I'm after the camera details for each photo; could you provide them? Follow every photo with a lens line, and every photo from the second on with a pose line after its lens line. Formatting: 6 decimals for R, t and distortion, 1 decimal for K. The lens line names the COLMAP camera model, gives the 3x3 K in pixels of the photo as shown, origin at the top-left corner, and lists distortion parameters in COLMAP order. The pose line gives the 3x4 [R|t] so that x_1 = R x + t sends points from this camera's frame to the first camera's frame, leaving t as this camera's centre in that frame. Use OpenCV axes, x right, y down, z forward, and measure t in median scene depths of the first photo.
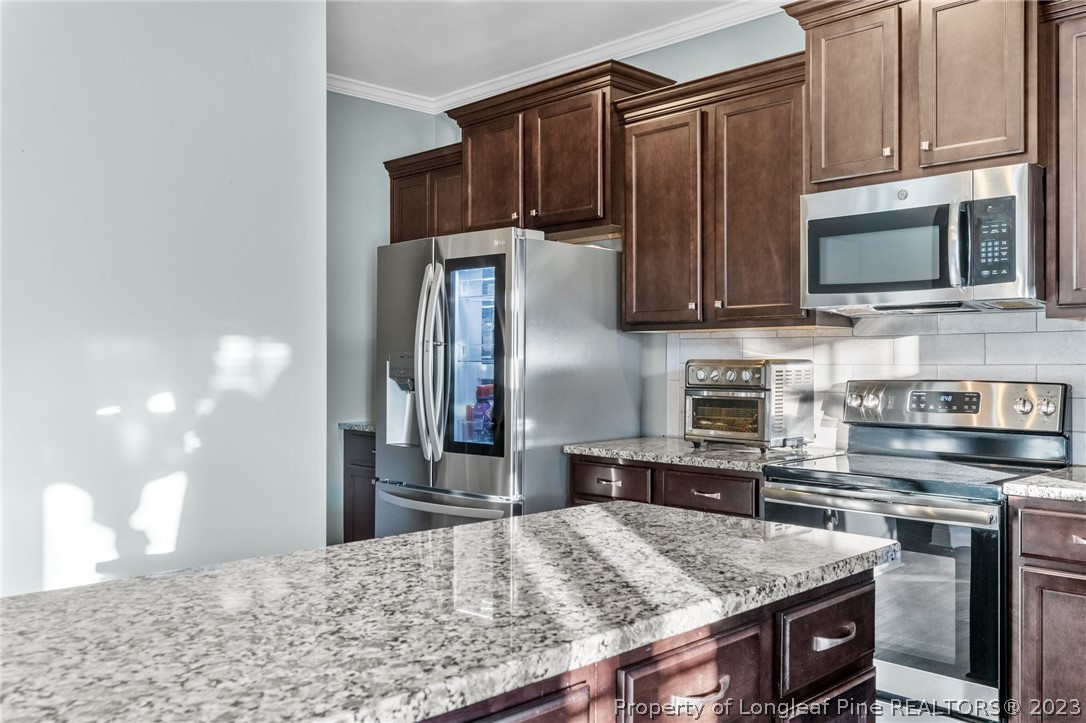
lens RADIAL K [[916.0, 0, 546.9], [0, 916.0, 360.1], [0, 0, 1]] dist [-0.006996, 0.003572]
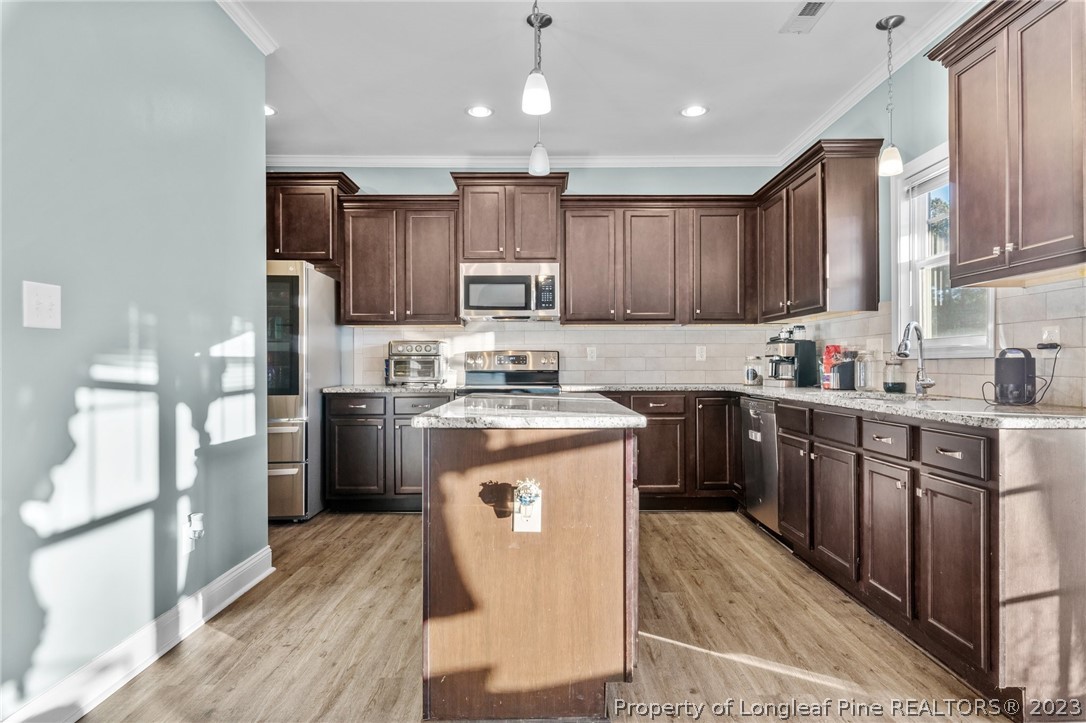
lens RADIAL K [[632.3, 0, 544.5], [0, 632.3, 359.2], [0, 0, 1]] dist [0.000065, -0.002548]
pose [[0.697039, 0.004477, 0.717019, -0.603007], [0.001493, 0.999969, -0.007695, 0.052134], [-0.717031, 0.006435, 0.697011, -0.157055]]
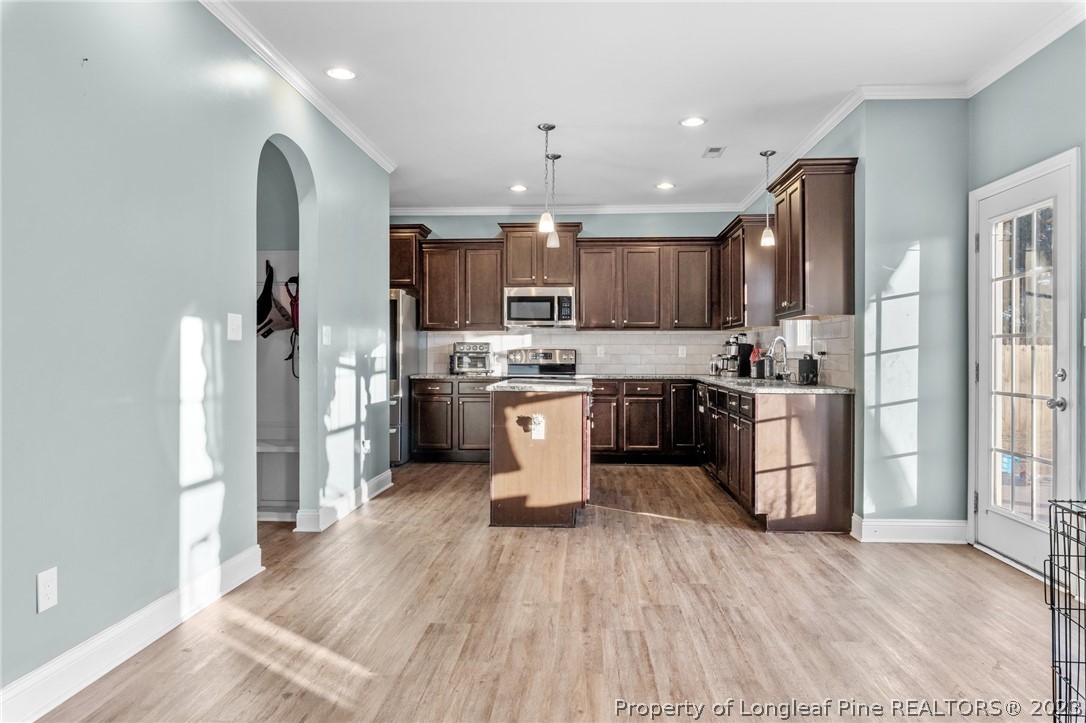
lens RADIAL K [[744.2, 0, 544.5], [0, 744.2, 344.0], [0, 0, 1]] dist [0.004266, -0.005194]
pose [[0.746625, 0.013142, 0.665115, -1.171738], [-0.002309, 0.999850, -0.017164, 0.044167], [-0.665241, 0.011280, 0.746544, -0.853982]]
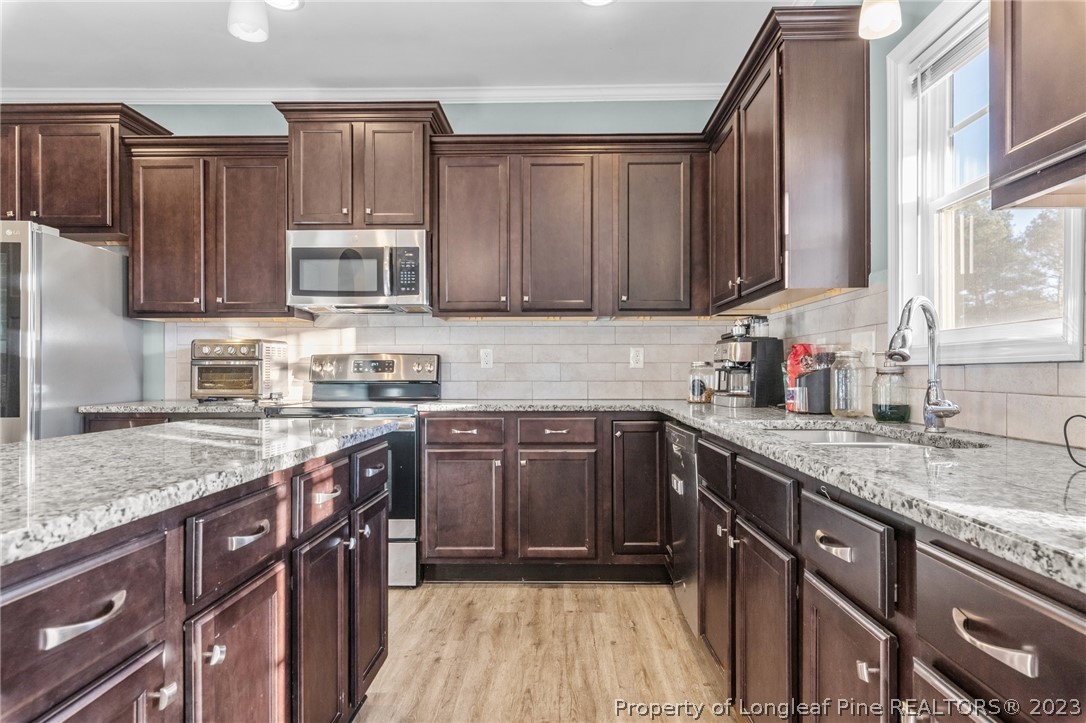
lens RADIAL K [[632.3, 0, 555.6], [0, 632.3, 371.5], [0, 0, 1]] dist [0.000065, -0.002548]
pose [[0.708041, -0.001063, 0.706170, -0.138426], [0.000716, 0.999999, 0.000787, 0.050466], [-0.706171, -0.000052, 0.708041, -0.053843]]
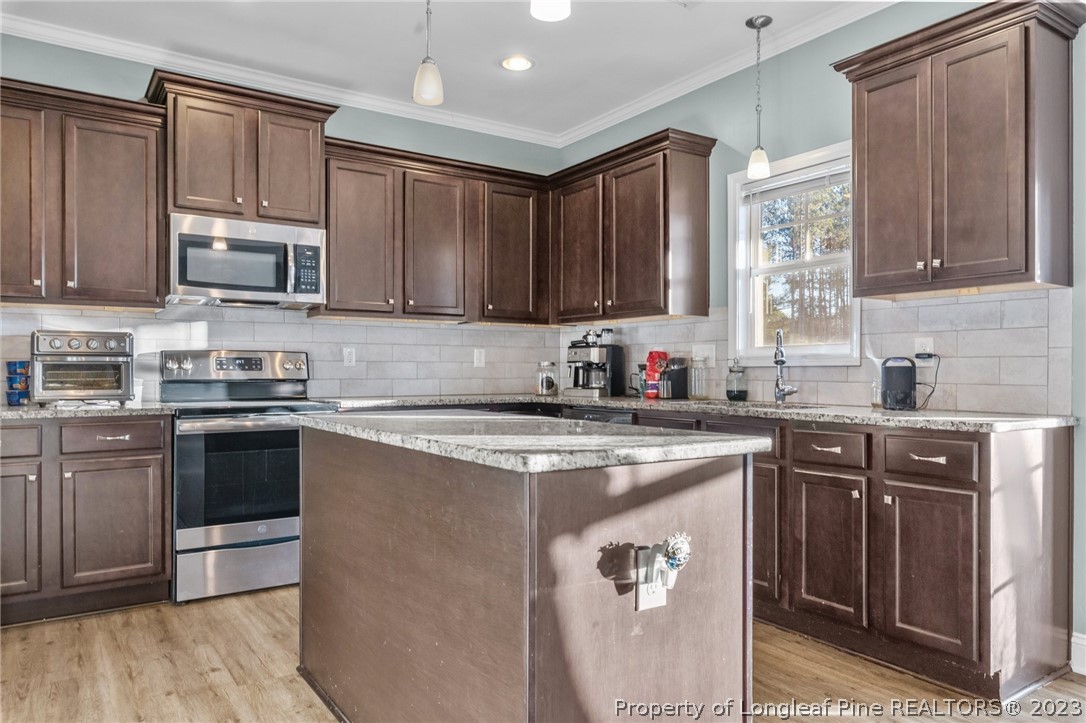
lens RADIAL K [[744.2, 0, 558.9], [0, 744.2, 366.0], [0, 0, 1]] dist [0.004266, -0.005194]
pose [[0.165592, 0.005846, 0.986177, -0.683946], [-0.001636, 0.999983, -0.005654, 0.051418], [-0.986193, -0.000677, 0.165599, 0.227777]]
